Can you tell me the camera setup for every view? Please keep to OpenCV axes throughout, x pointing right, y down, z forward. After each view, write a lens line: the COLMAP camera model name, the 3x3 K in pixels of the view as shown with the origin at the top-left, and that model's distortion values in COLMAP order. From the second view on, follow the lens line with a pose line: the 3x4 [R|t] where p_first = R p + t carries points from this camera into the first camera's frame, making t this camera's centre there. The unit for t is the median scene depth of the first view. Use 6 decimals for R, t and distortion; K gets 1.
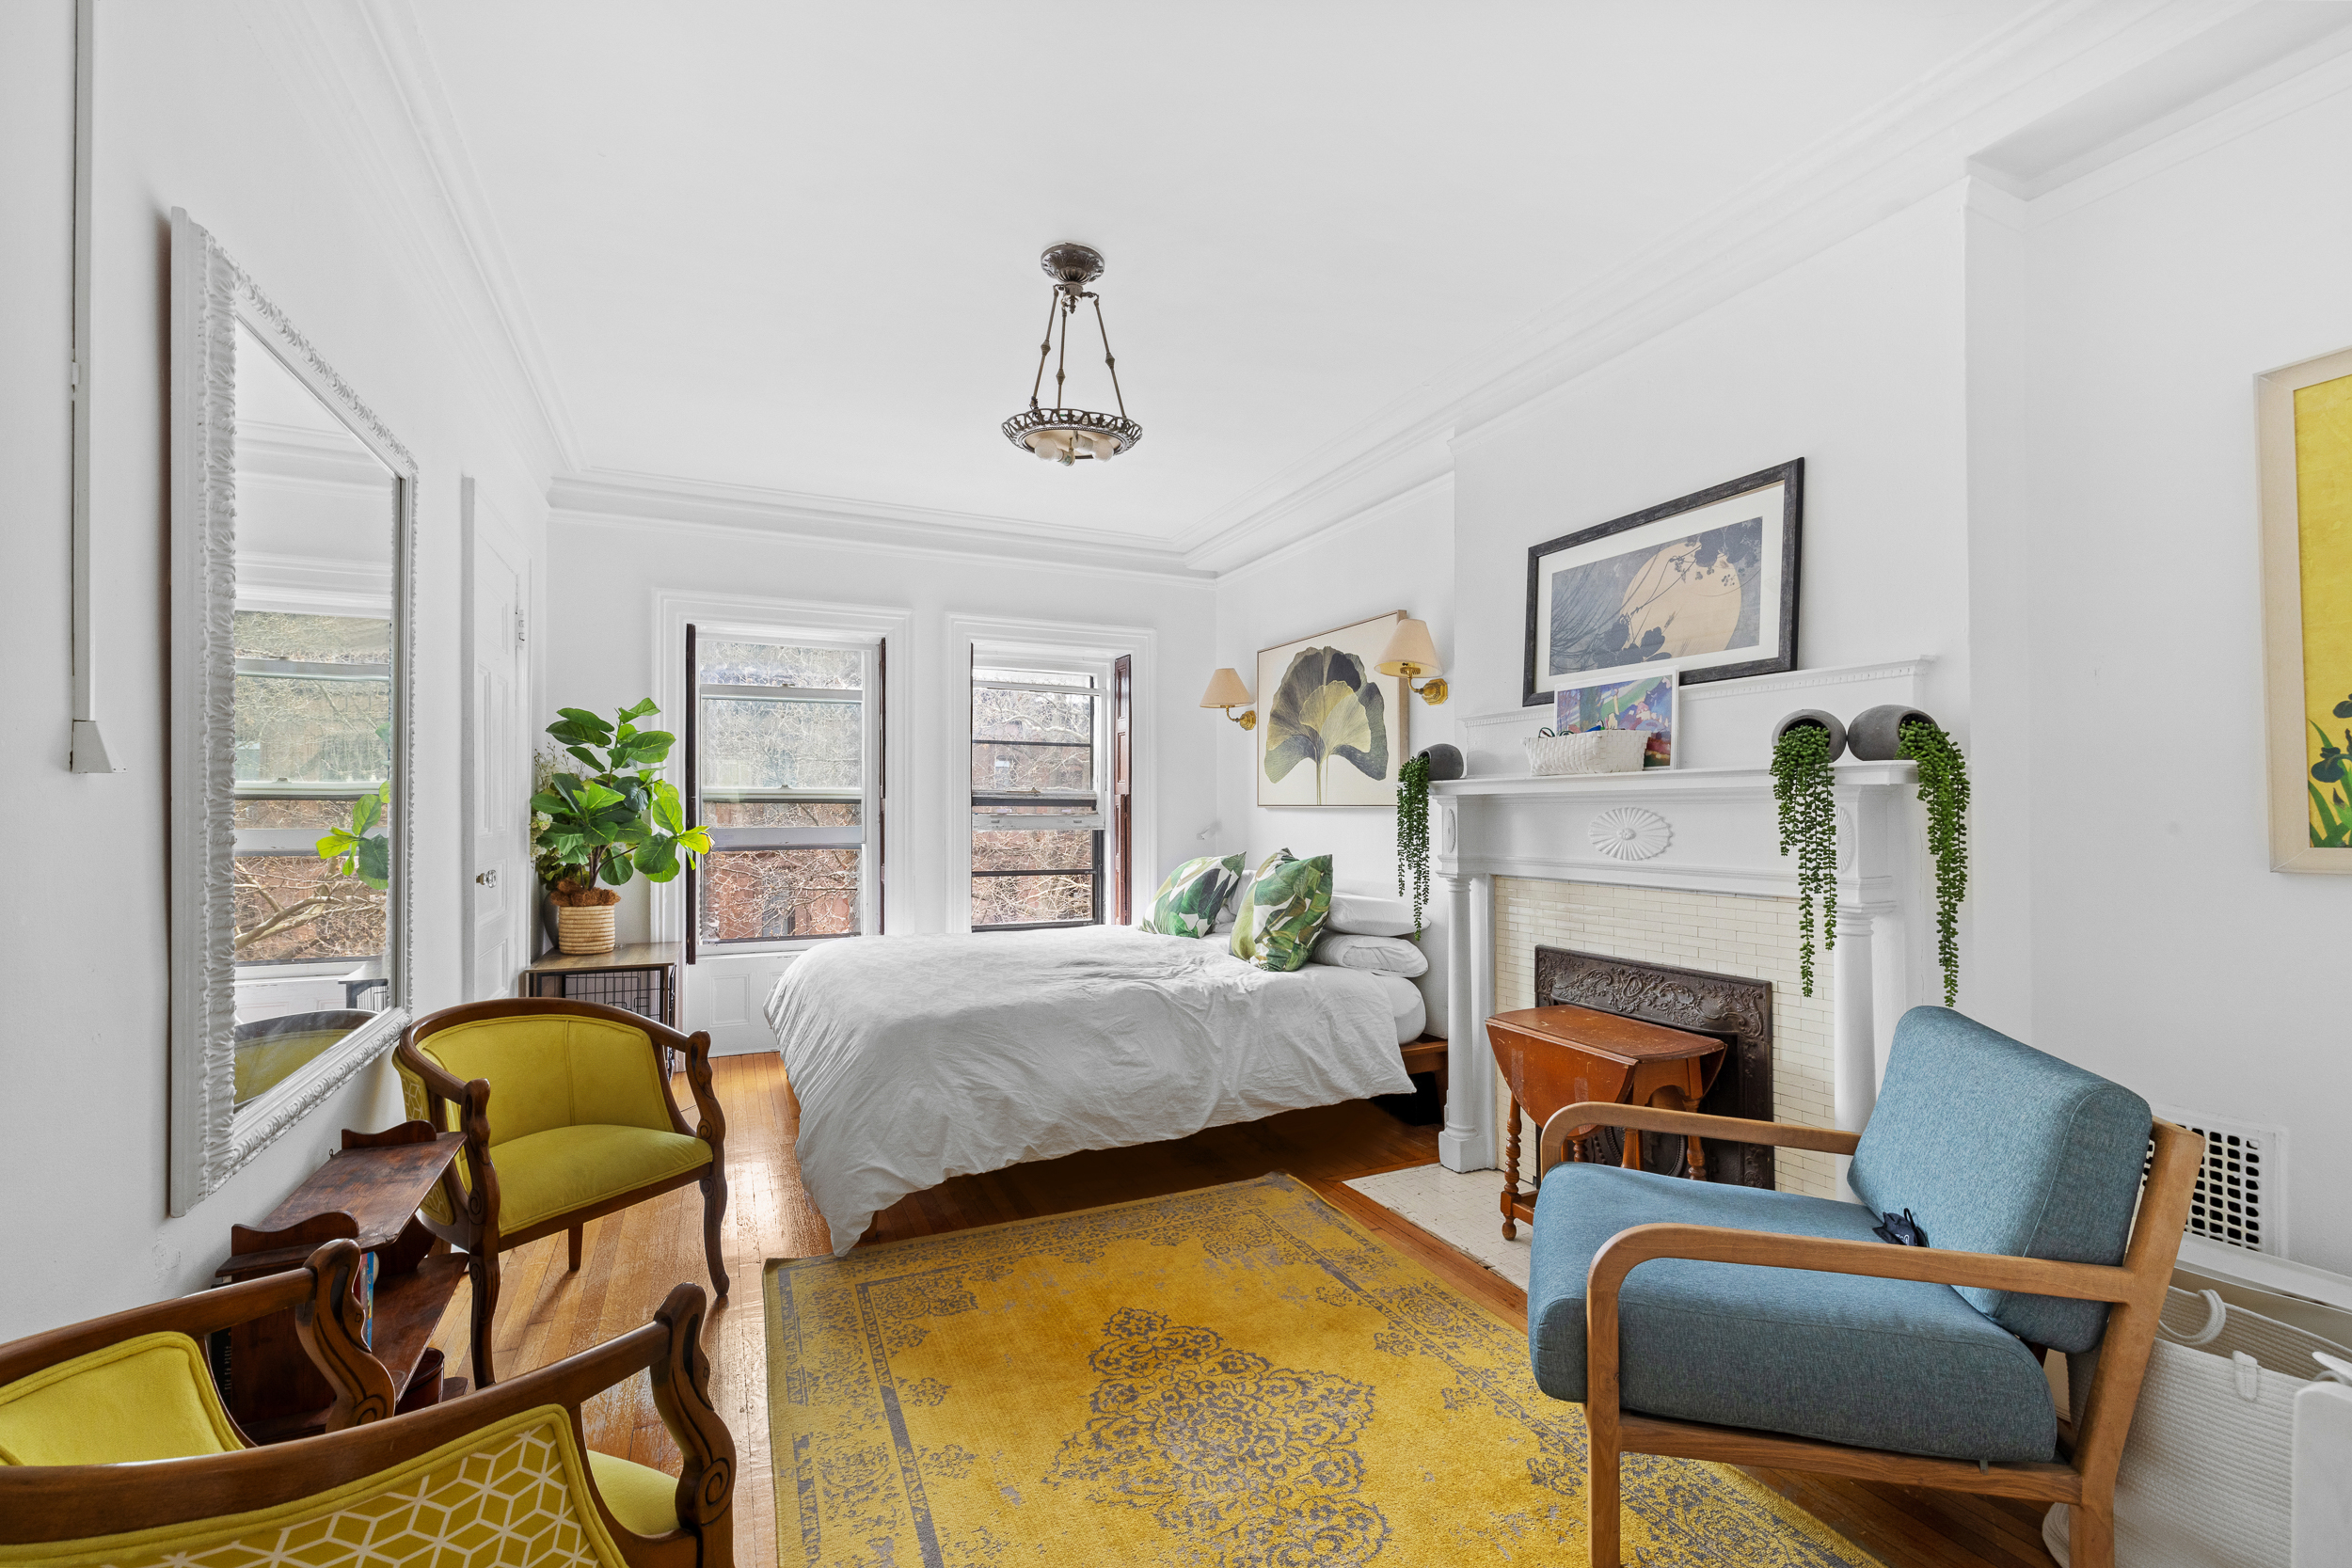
lens RADIAL K [[998.8, 0, 1176.9], [0, 998.8, 812.1], [0, 0, 1]] dist [-0.000487, -0.000176]
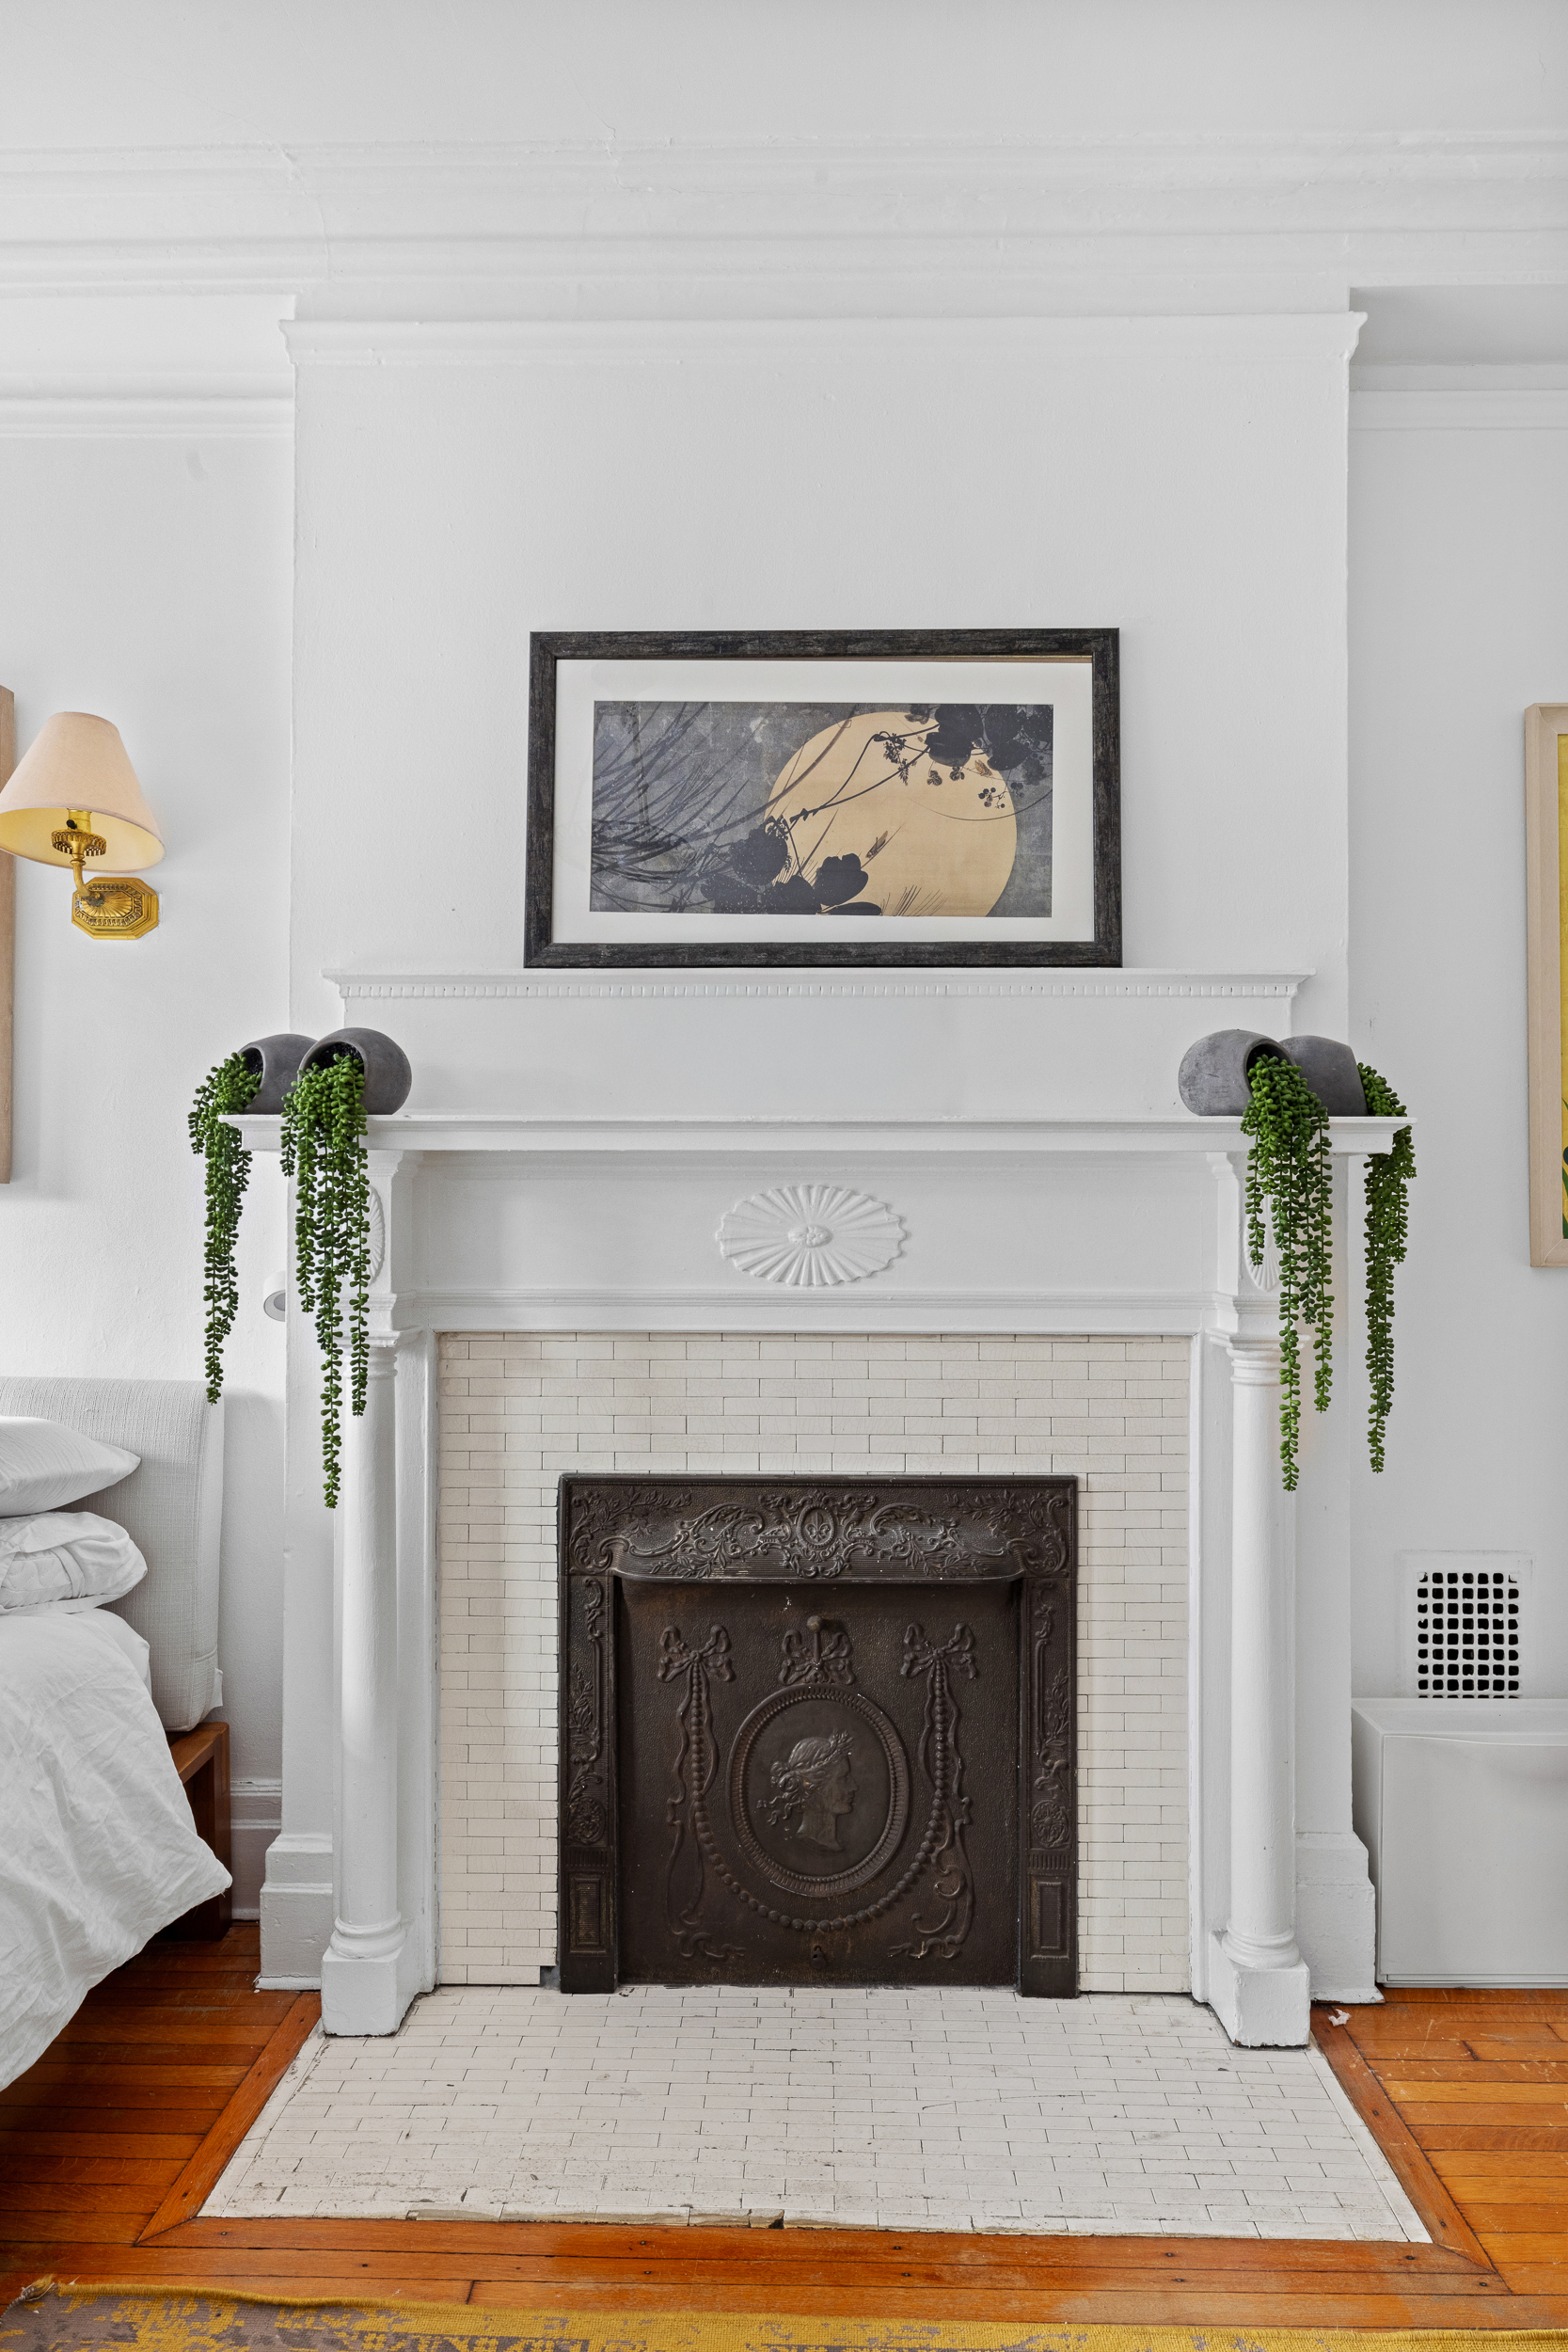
lens RADIAL K [[1525.2, 0, 784.0], [0, 1525.2, 1209.8], [0, 0, 1]] dist [-0.001090, -0.004568]
pose [[0.435074, 0.007440, 0.900364, -0.287152], [-0.005116, 0.999970, -0.005791, 0.013414], [-0.900380, -0.002087, 0.435099, 0.689347]]
